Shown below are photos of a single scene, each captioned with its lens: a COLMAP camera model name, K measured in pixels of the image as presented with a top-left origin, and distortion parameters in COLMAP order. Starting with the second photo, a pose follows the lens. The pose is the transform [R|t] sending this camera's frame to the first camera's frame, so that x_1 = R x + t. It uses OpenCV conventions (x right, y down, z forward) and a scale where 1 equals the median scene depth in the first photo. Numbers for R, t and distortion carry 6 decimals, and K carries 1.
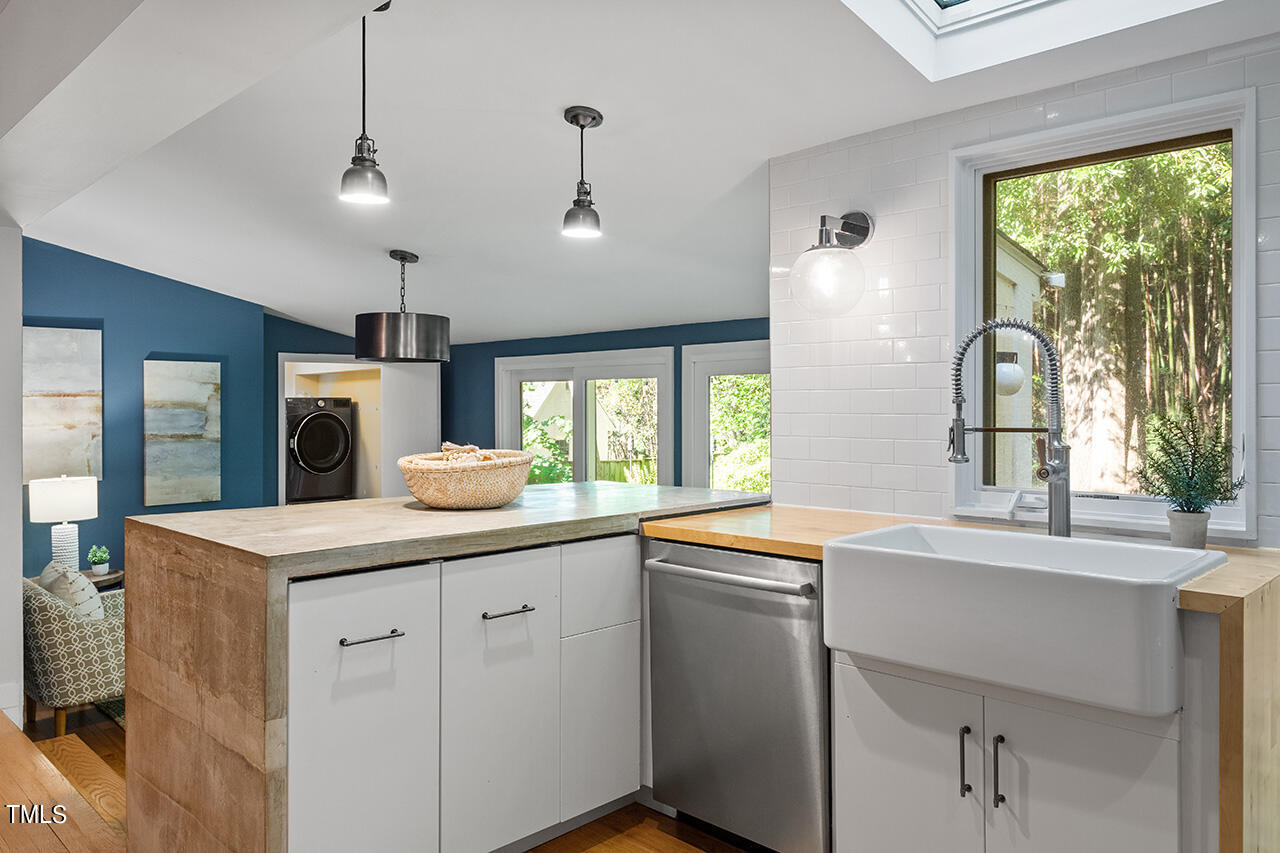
lens RADIAL K [[922.0, 0, 636.4], [0, 922.0, 407.2], [0, 0, 1]] dist [0.000887, 0.001247]
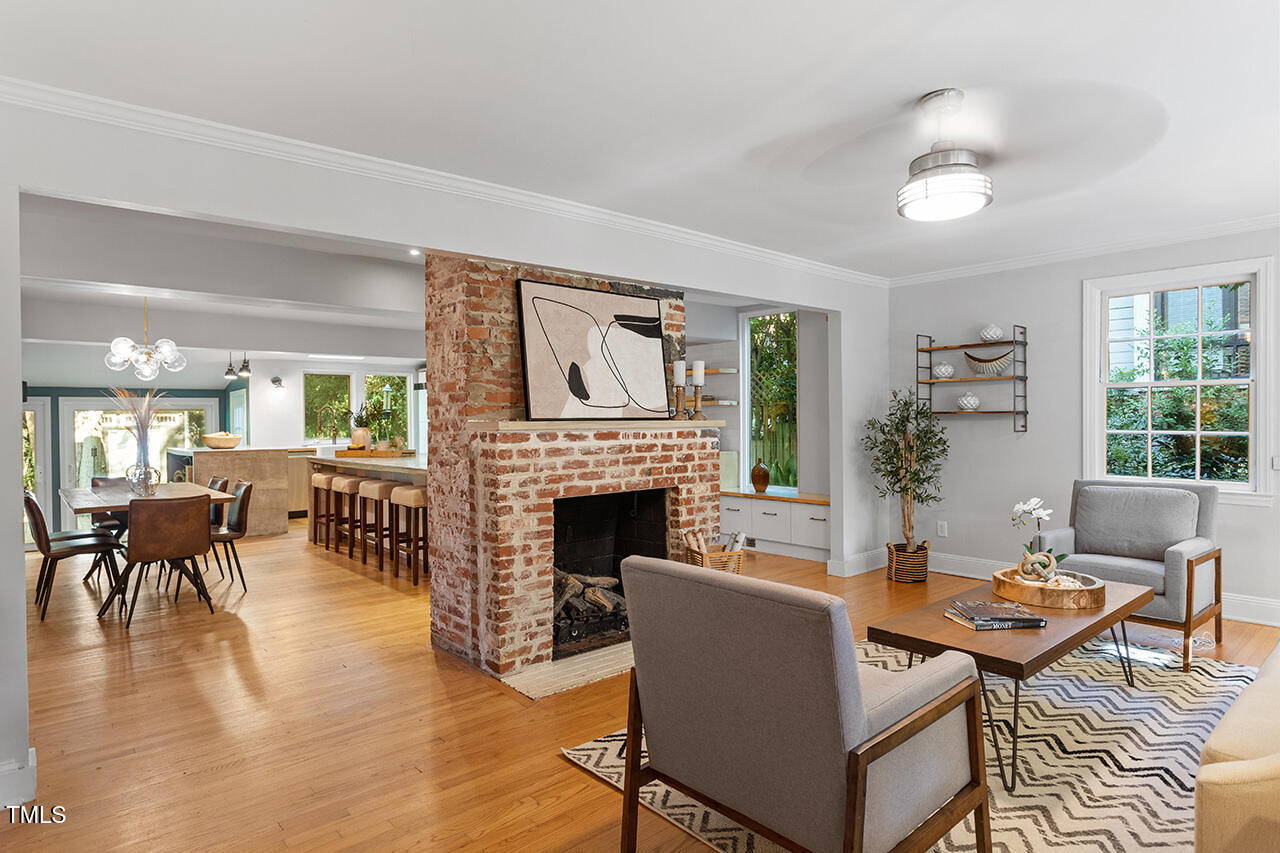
lens RADIAL K [[713.3, 0, 640.0], [0, 713.3, 426.5], [0, 0, 1]] dist [-0.014365, -0.000246]
pose [[0.057632, -0.004468, 0.998328, -1.926854], [0.011277, 0.999929, 0.003824, 0.014739], [-0.998274, 0.011038, 0.057678, -0.570407]]
